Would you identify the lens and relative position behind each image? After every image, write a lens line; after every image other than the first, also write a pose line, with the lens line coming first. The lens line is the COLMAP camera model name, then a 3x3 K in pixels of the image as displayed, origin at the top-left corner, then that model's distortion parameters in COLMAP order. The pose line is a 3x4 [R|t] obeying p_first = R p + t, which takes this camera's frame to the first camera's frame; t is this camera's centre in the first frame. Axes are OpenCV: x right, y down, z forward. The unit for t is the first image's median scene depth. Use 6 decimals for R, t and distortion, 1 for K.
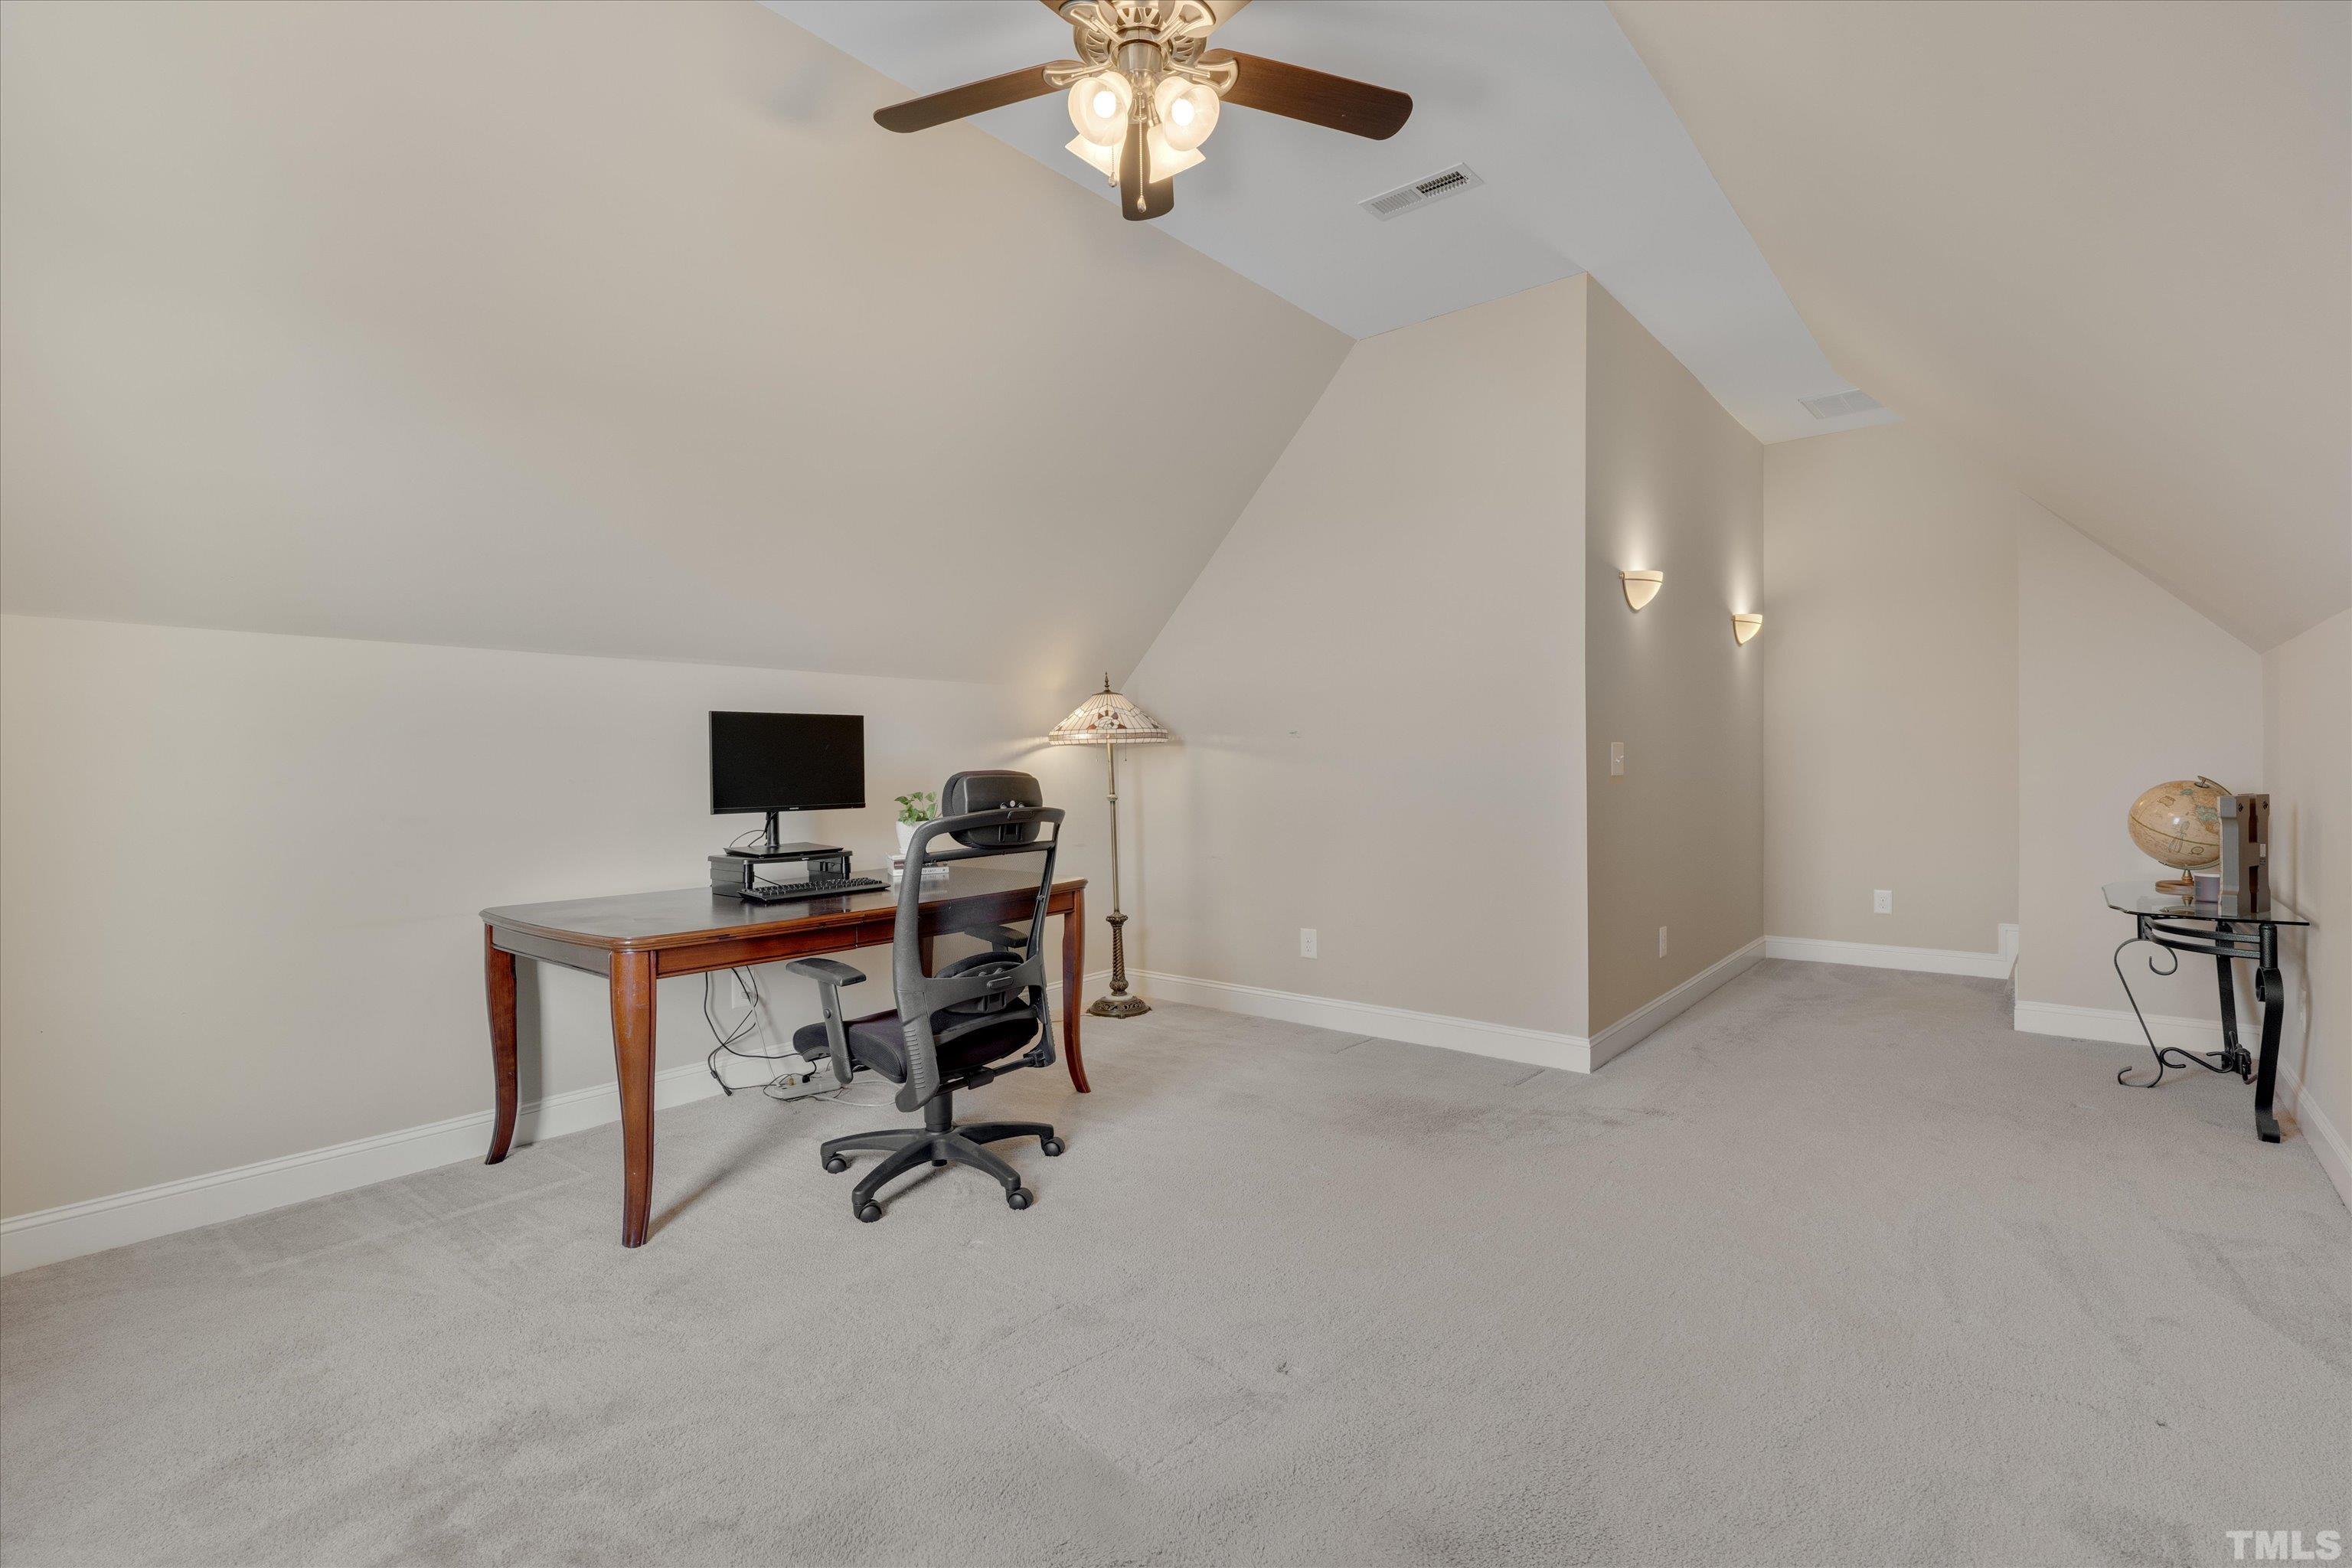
lens RADIAL K [[1054.0, 0, 1180.0], [0, 1054.0, 775.1], [0, 0, 1]] dist [-0.001180, -0.000147]
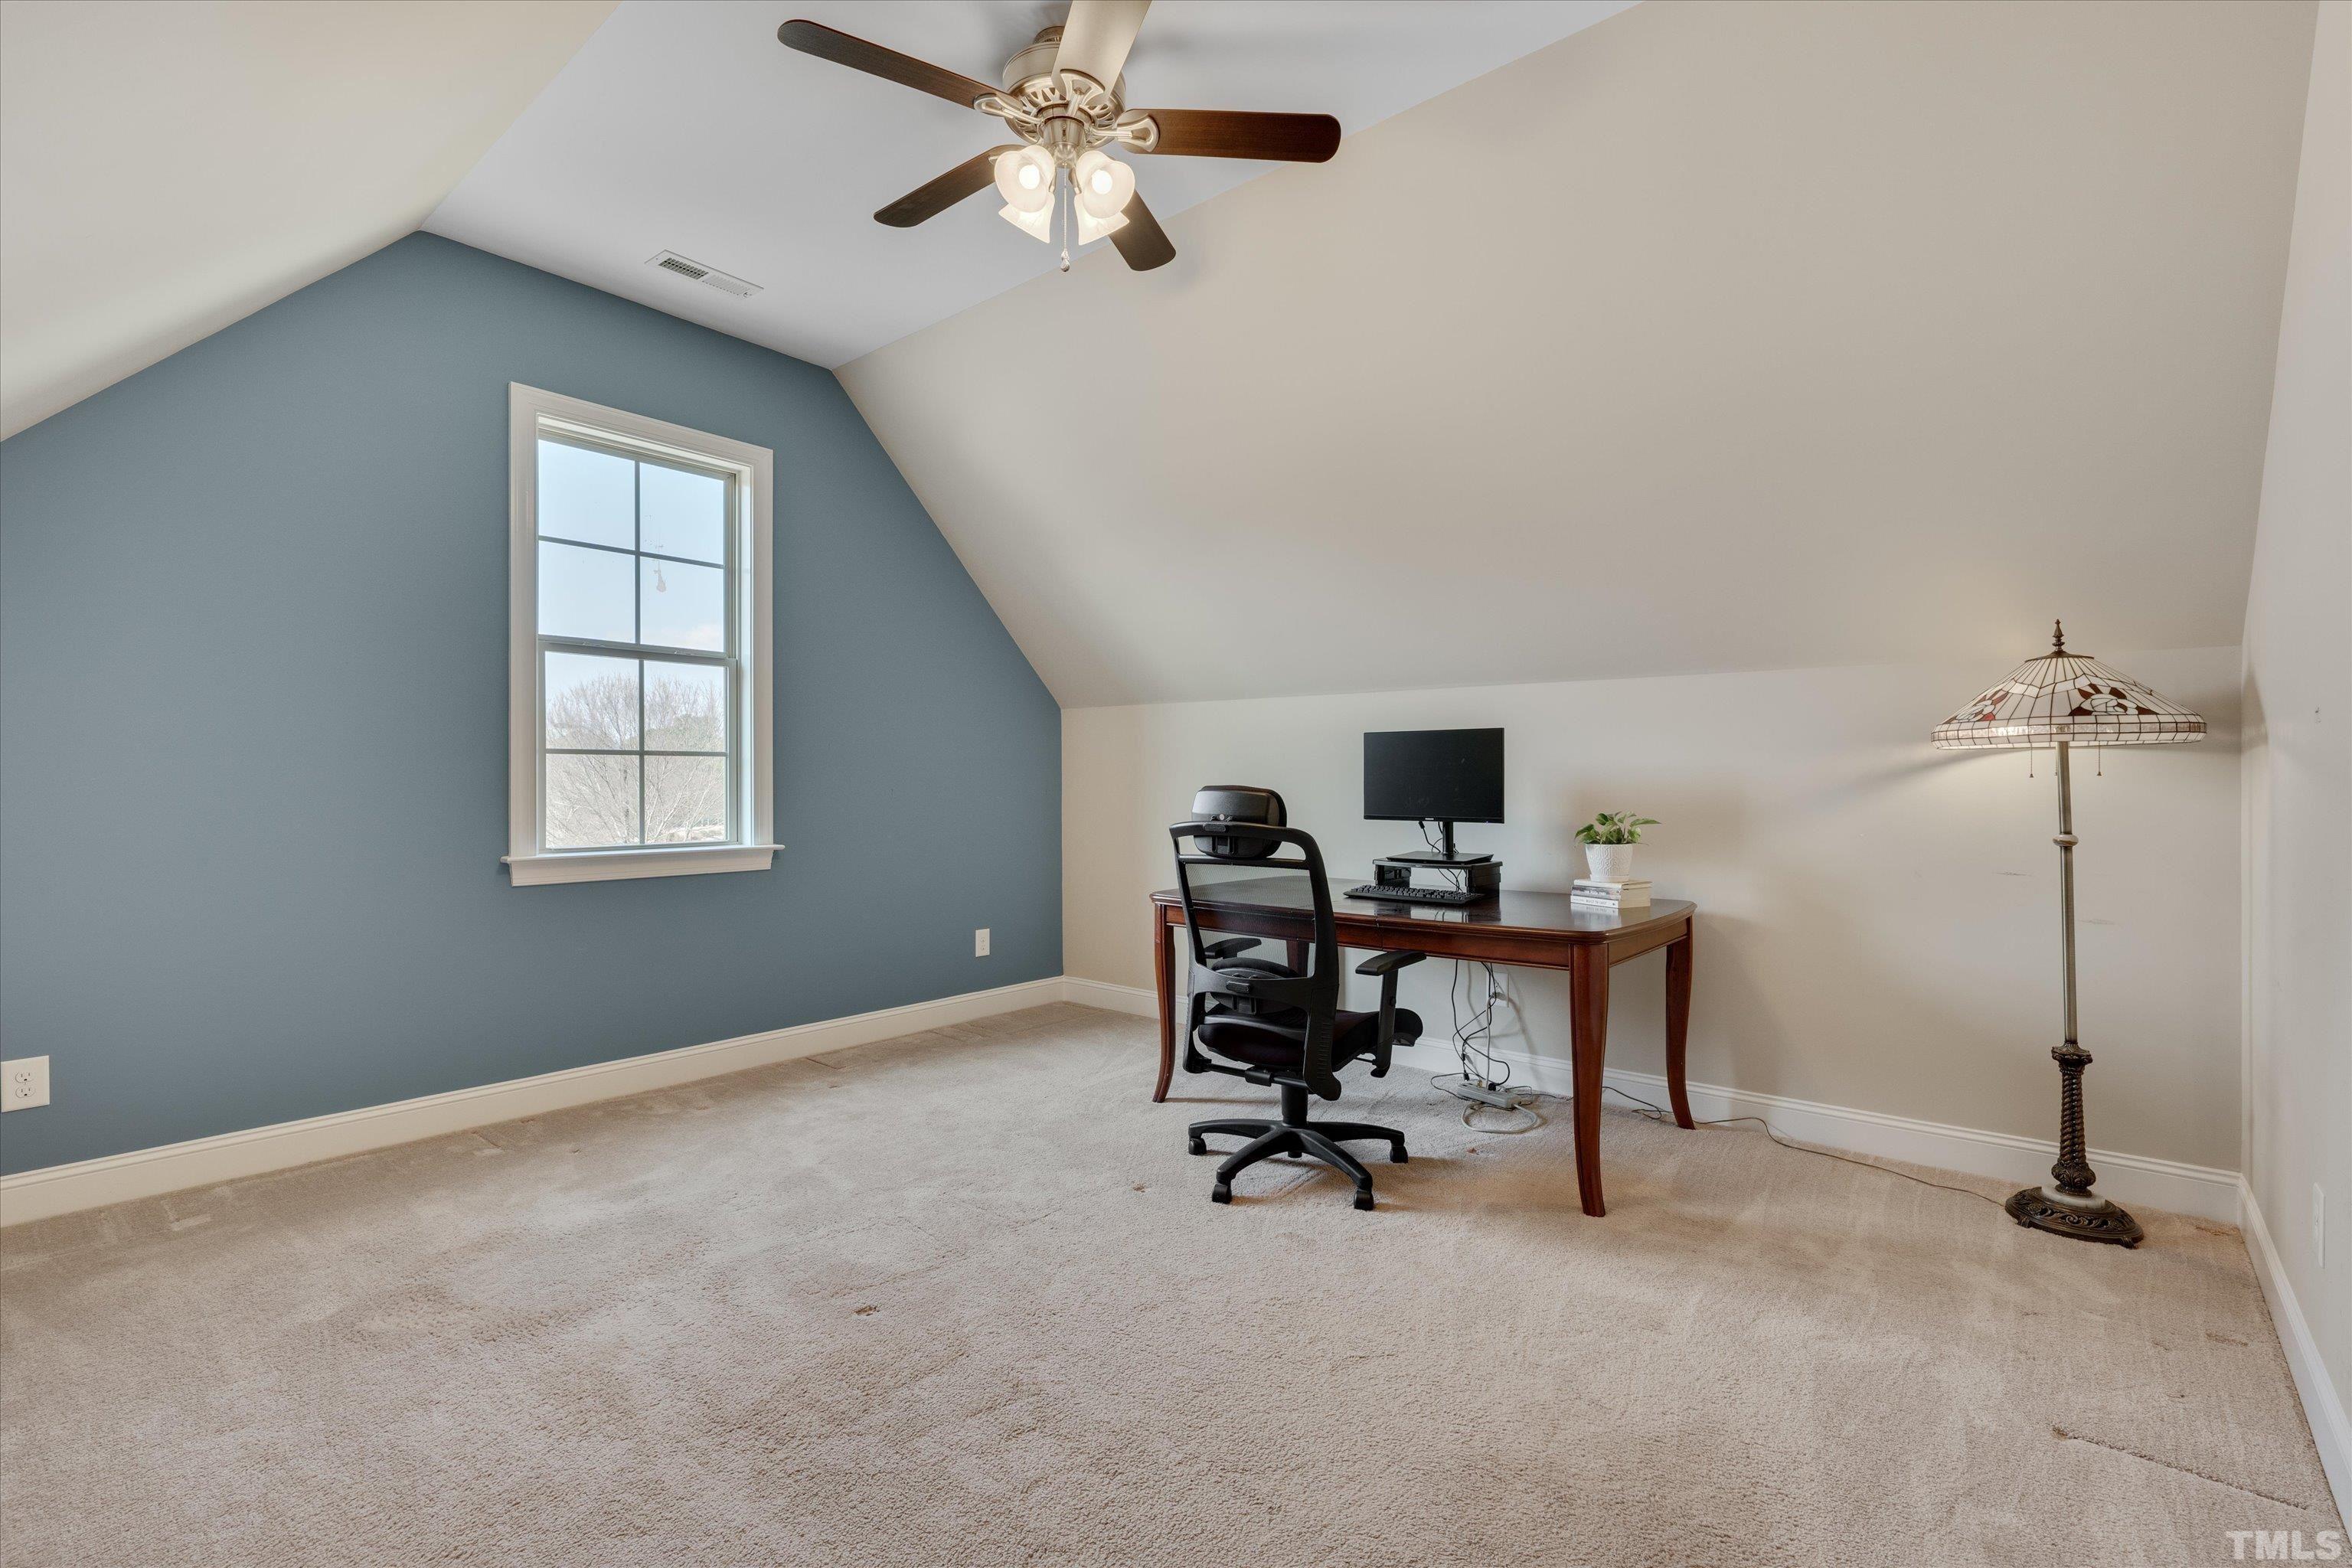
lens RADIAL K [[1054.0, 0, 1176.0], [0, 1054.0, 784.0], [0, 0, 1]] dist [-0.000433, -0.000122]
pose [[0.012526, 0.018716, -0.999746, 0.665171], [-0.007715, 0.999797, 0.018620, -0.020751], [0.999892, 0.007480, 0.012668, 0.692829]]
